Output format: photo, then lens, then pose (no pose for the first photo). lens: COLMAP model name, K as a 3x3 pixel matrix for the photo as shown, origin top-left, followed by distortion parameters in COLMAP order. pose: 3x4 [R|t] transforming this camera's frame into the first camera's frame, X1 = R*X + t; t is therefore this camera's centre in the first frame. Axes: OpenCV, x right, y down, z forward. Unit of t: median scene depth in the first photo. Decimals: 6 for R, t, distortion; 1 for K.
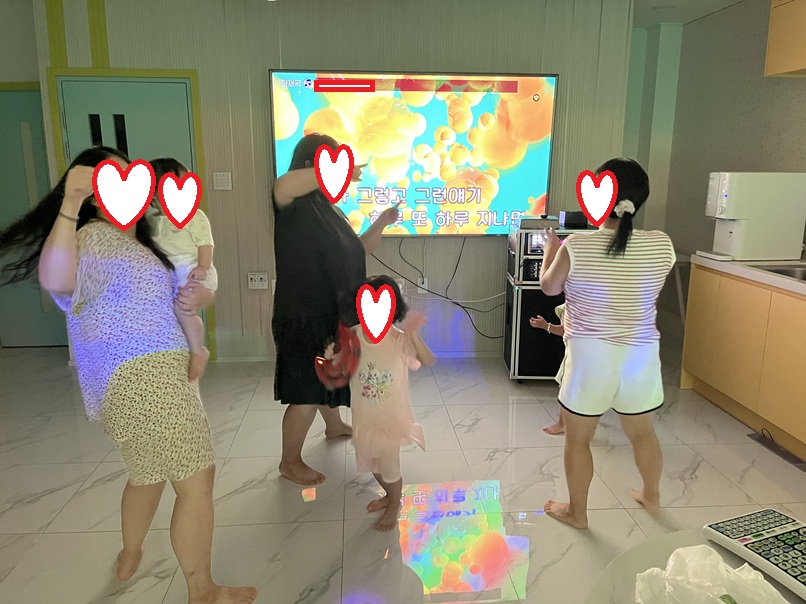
lens RADIAL K [[610.7, 0, 401.5], [0, 610.7, 301.9], [0, 0, 1]] dist [0.001474, 0.002290]
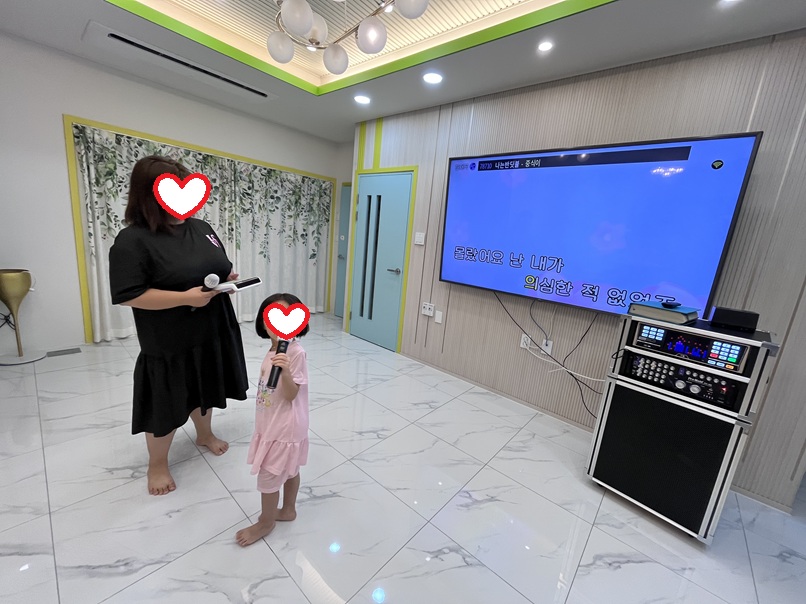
lens RADIAL K [[326.6, 0, 403.5], [0, 326.6, 301.2], [0, 0, 1]] dist [-0.002259, -0.000158]
pose [[0.695305, 0.202202, -0.689685, 0.281872], [-0.243764, 0.969075, 0.038364, -0.077351], [0.676114, 0.141446, 0.723093, 0.456837]]
